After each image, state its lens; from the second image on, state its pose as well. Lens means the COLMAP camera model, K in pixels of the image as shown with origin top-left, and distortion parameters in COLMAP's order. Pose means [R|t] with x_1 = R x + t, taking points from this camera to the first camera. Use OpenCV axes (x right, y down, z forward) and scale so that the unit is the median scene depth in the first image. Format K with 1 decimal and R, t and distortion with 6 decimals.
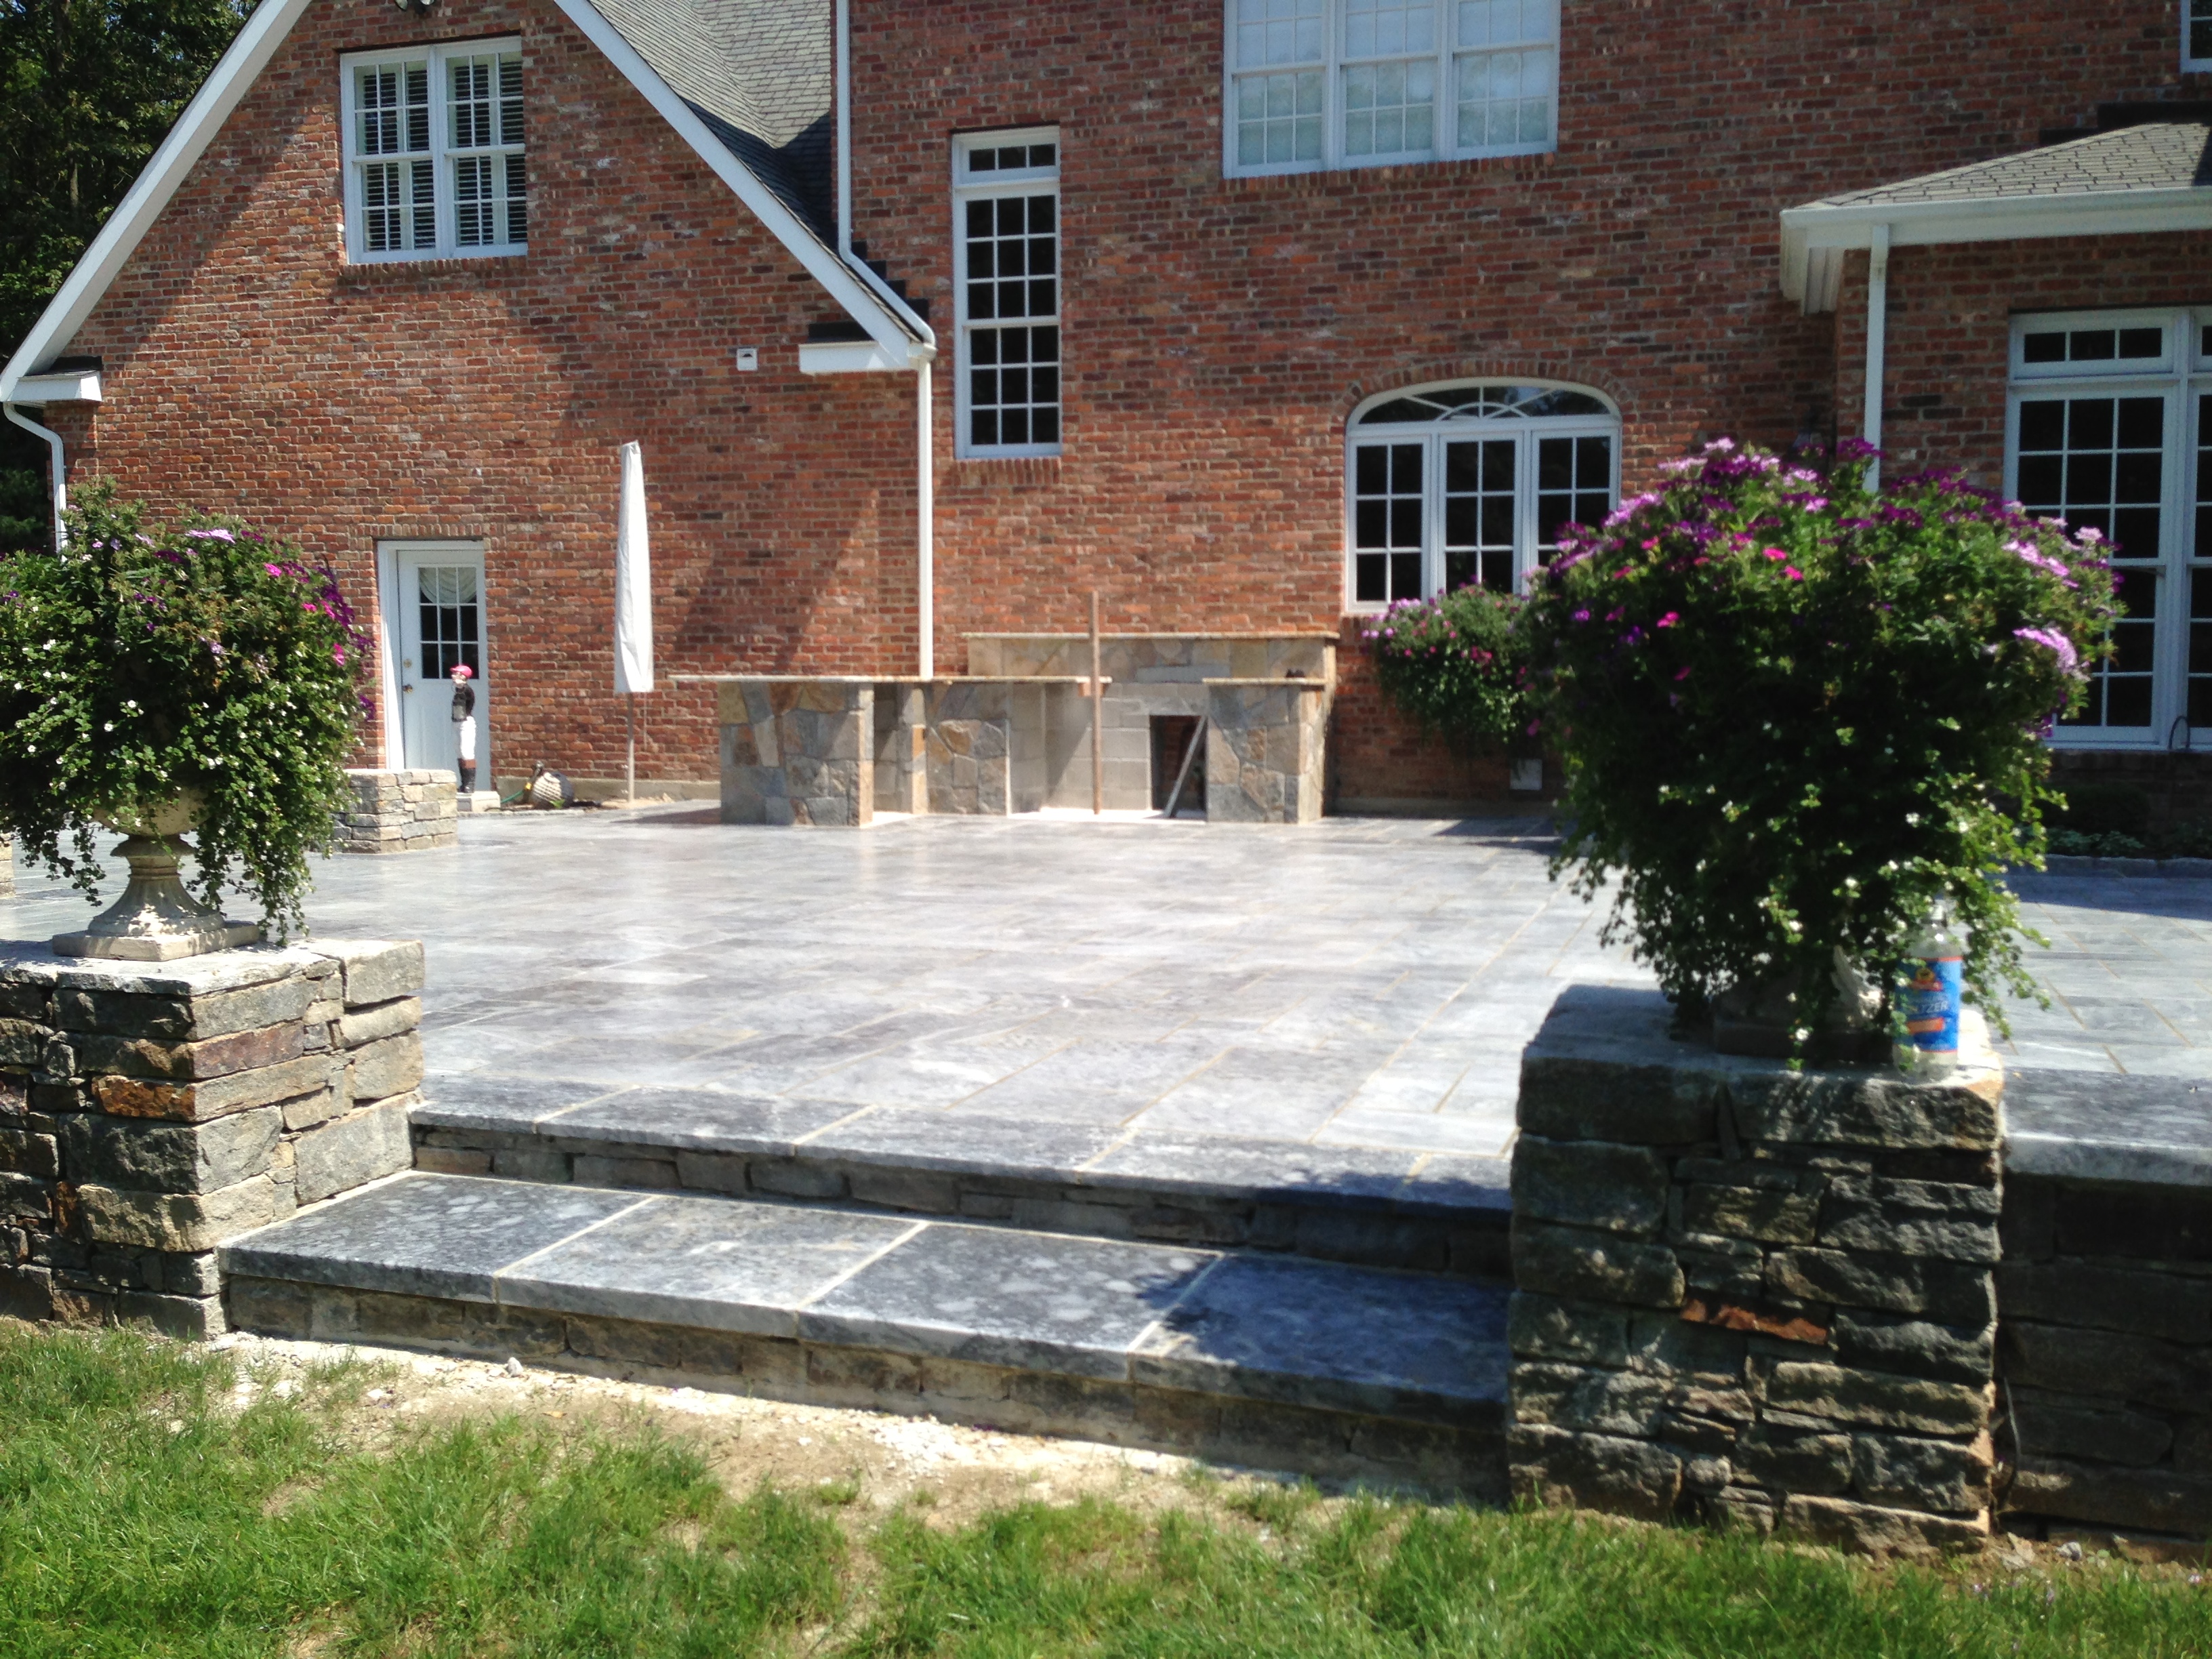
lens RADIAL K [[2005.7, 0, 1101.8], [0, 2005.7, 836.2], [0, 0, 1]] dist [0.173623, -0.279605]
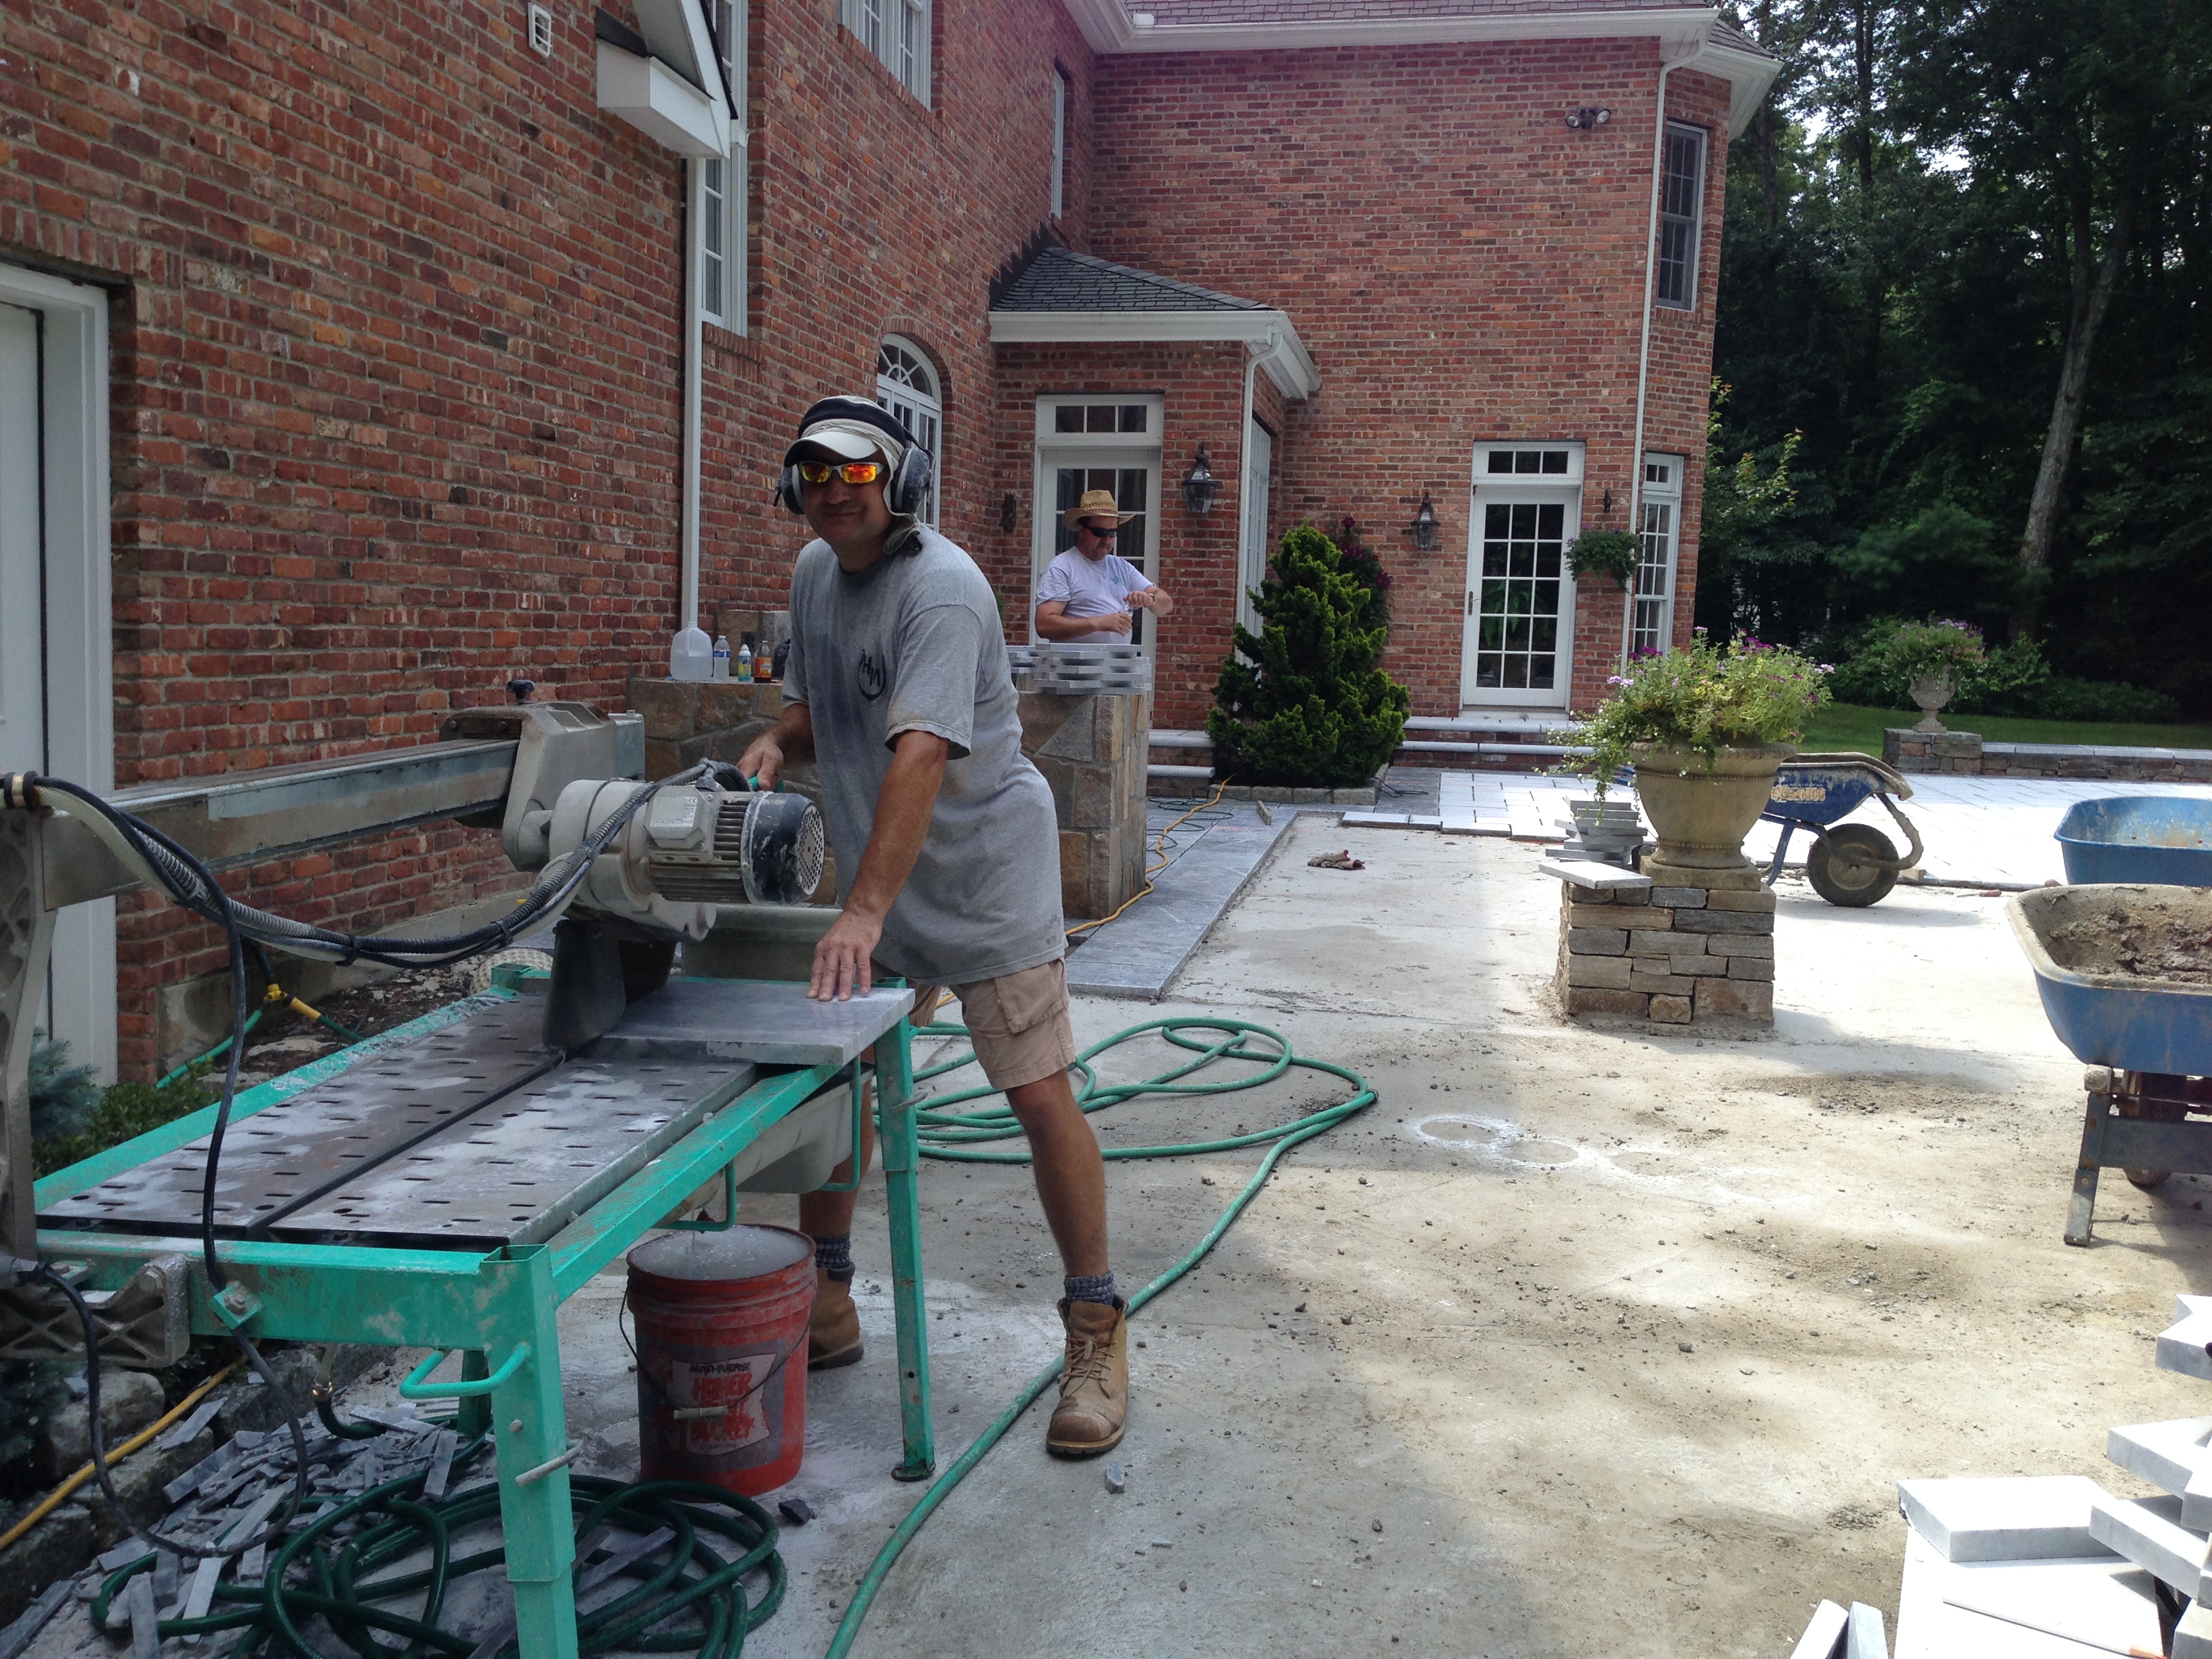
lens RADIAL K [[2029.2, 0, 1106.0], [0, 2029.2, 829.5], [0, 0, 1]] dist [0.101535, -0.011513]
pose [[-0.144560, -0.108975, 0.983477, -0.726737], [0.049890, 0.991850, 0.117236, -0.097618], [-0.988237, 0.066013, -0.137945, 0.970820]]
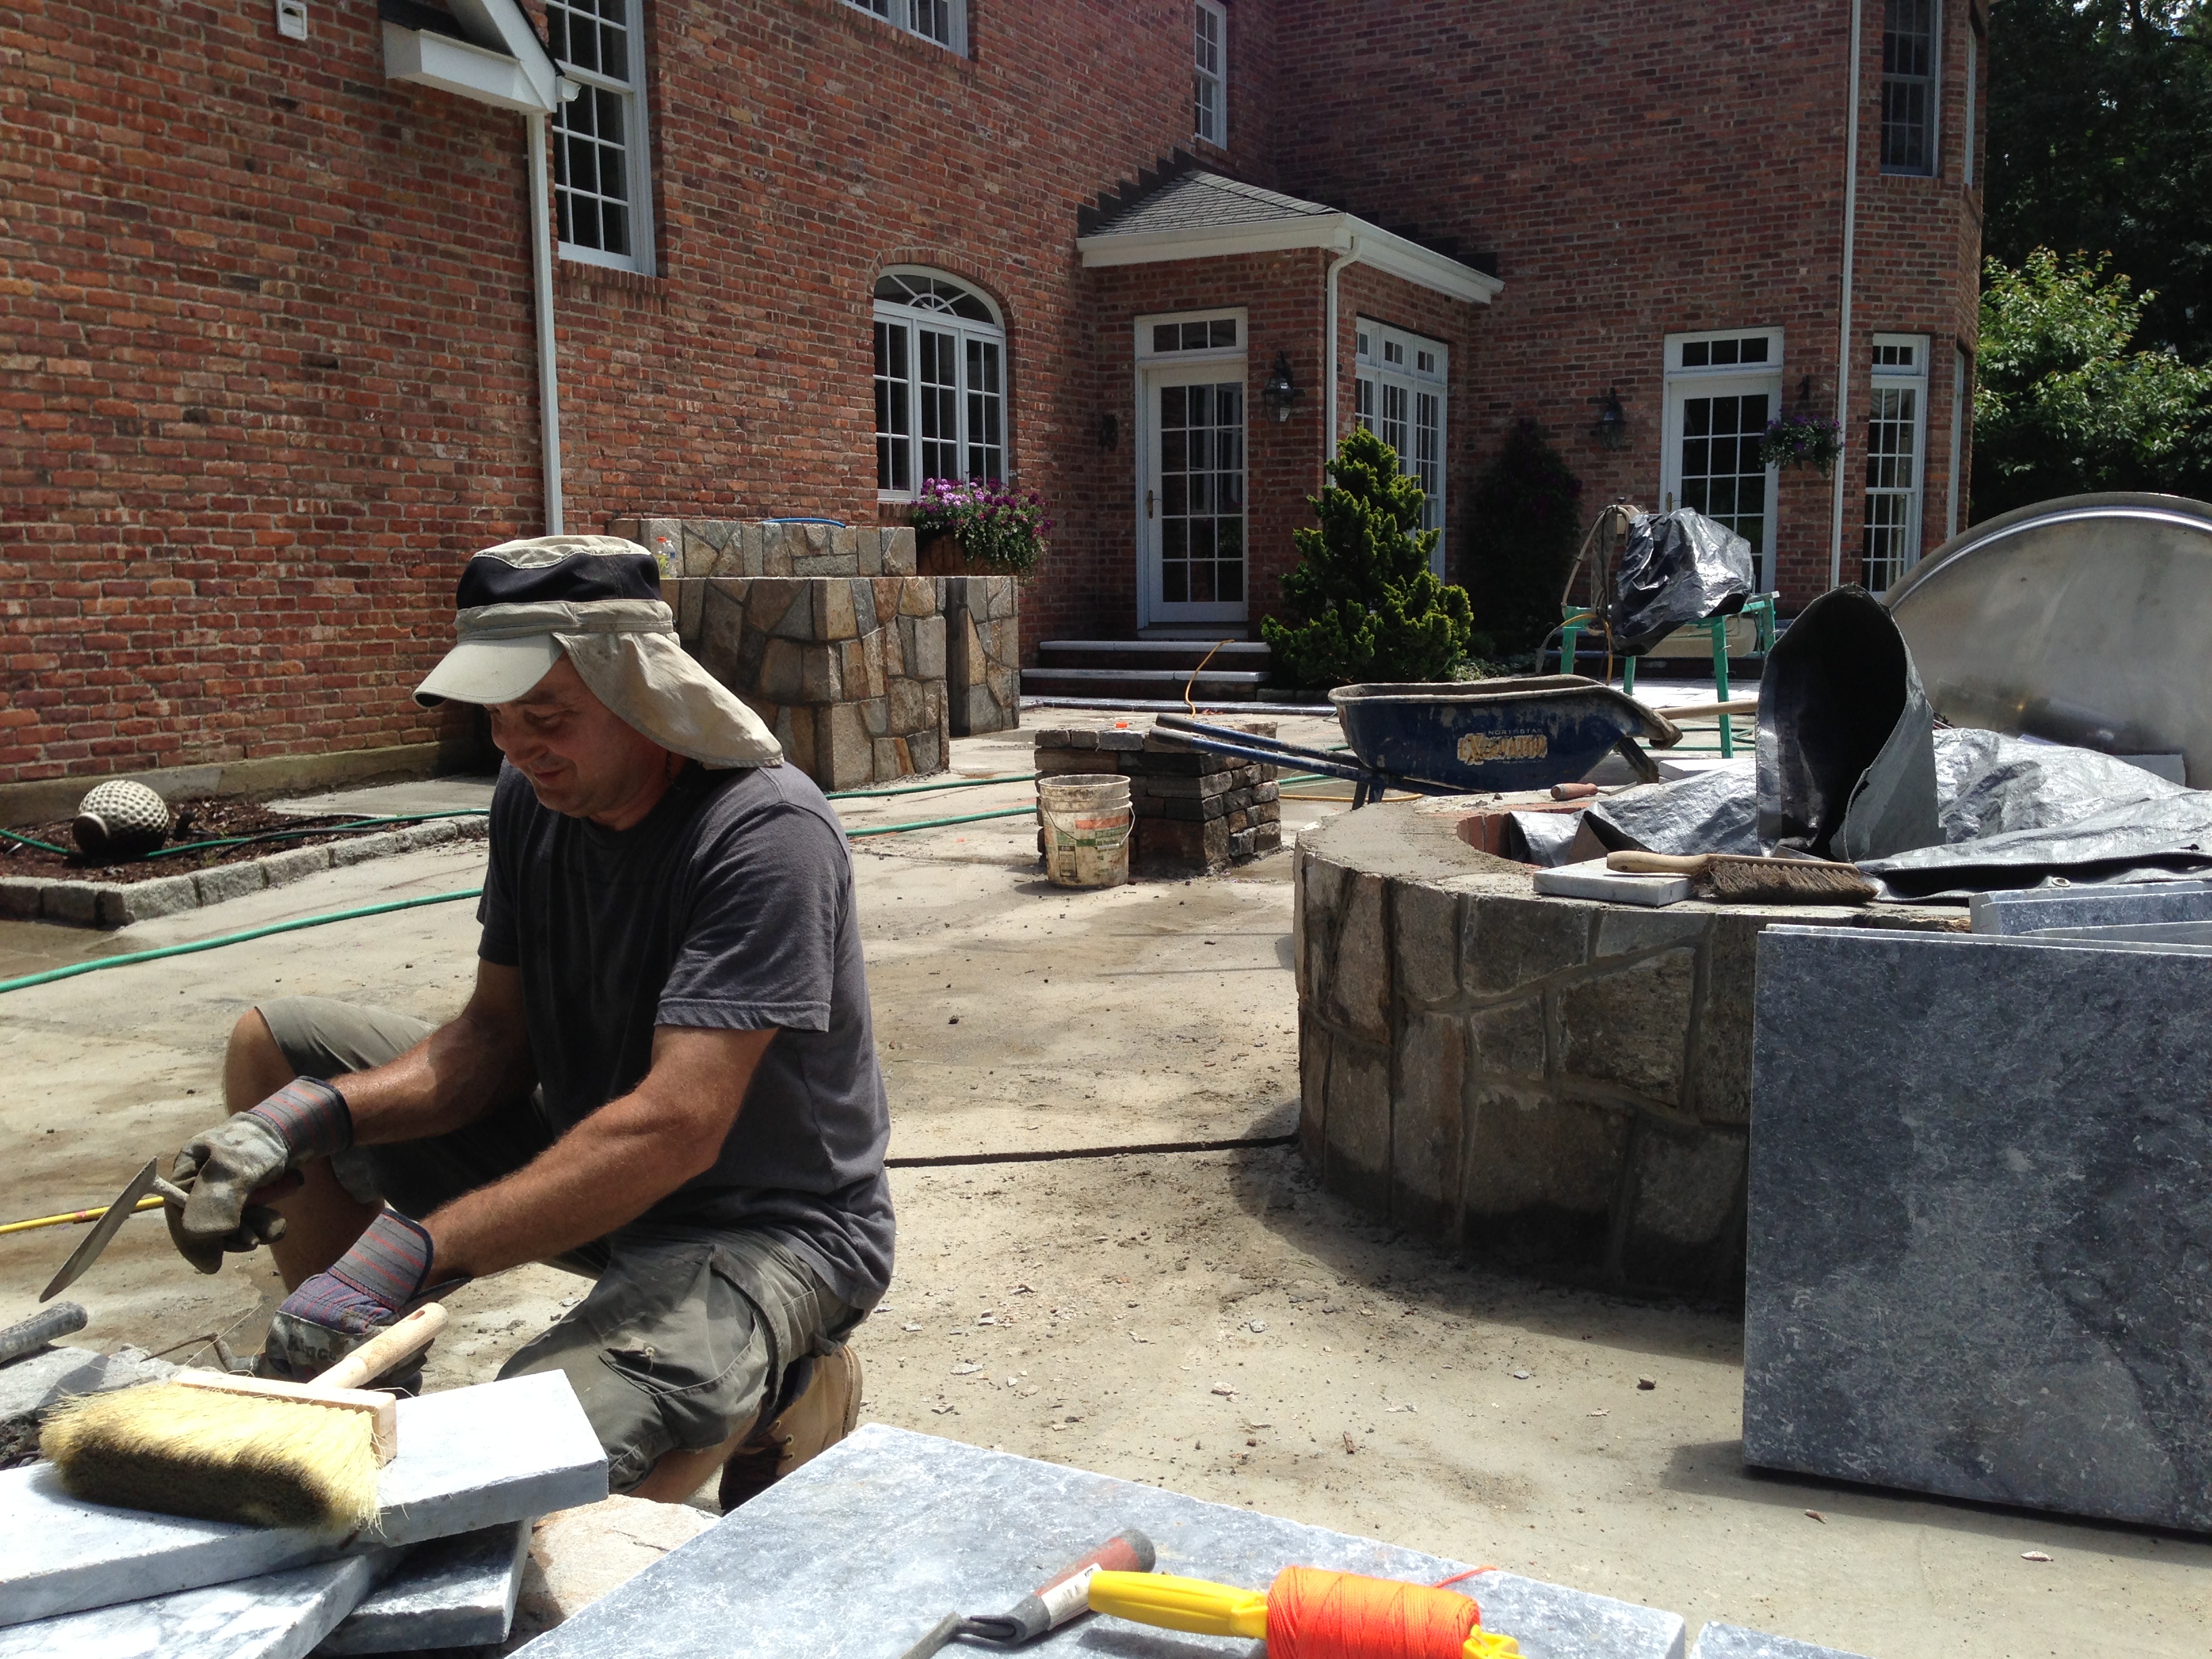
lens RADIAL K [[2066.8, 0, 1116.1], [0, 2066.8, 803.9], [0, 0, 1]] dist [0.152485, -0.261504]
pose [[0.142446, -0.112819, 0.983352, -0.775780], [0.086564, 0.991096, 0.101168, -0.056206], [-0.986010, 0.070712, 0.150943, 0.713935]]
